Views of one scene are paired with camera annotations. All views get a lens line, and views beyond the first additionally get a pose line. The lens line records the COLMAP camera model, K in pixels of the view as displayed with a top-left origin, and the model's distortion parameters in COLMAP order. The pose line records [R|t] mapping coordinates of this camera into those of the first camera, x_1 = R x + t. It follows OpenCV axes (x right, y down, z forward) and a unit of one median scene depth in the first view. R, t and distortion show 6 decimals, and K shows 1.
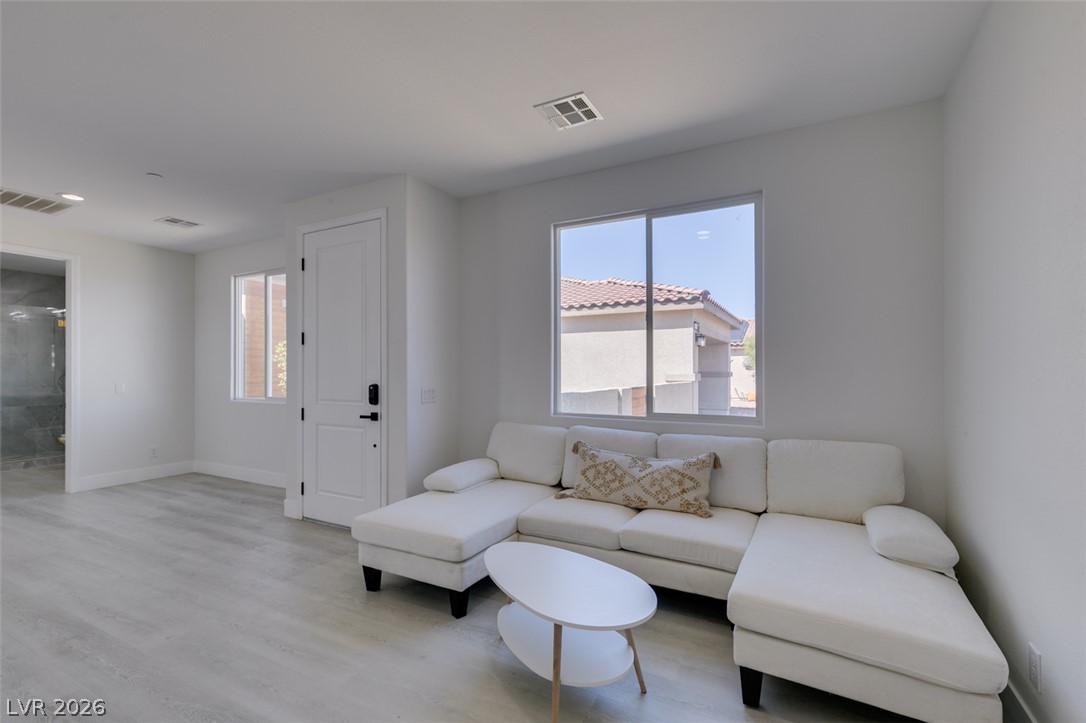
lens RADIAL K [[486.8, 0, 550.9], [0, 486.8, 367.4], [0, 0, 1]] dist [0.001335, -0.001547]
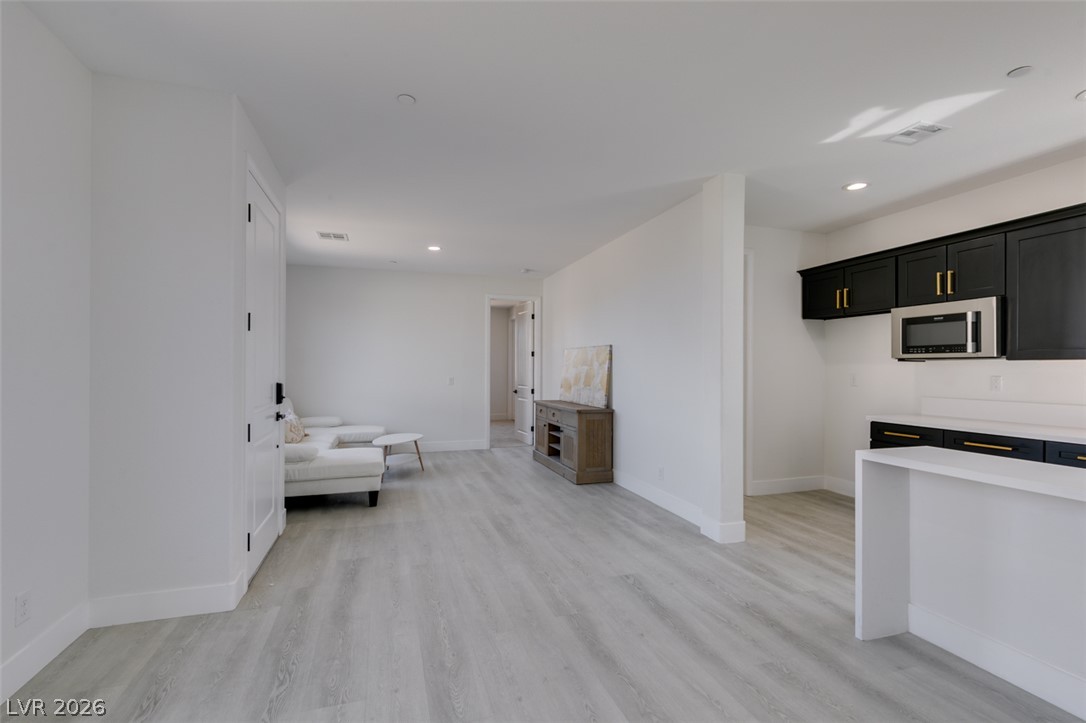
lens RADIAL K [[486.8, 0, 541.7], [0, 486.8, 367.6], [0, 0, 1]] dist [0.001335, -0.001547]
pose [[-0.713233, 0.001588, 0.700925, -1.417838], [-0.000243, 0.999997, -0.002513, 0.006885], [-0.700927, -0.001962, -0.713230, 1.326963]]
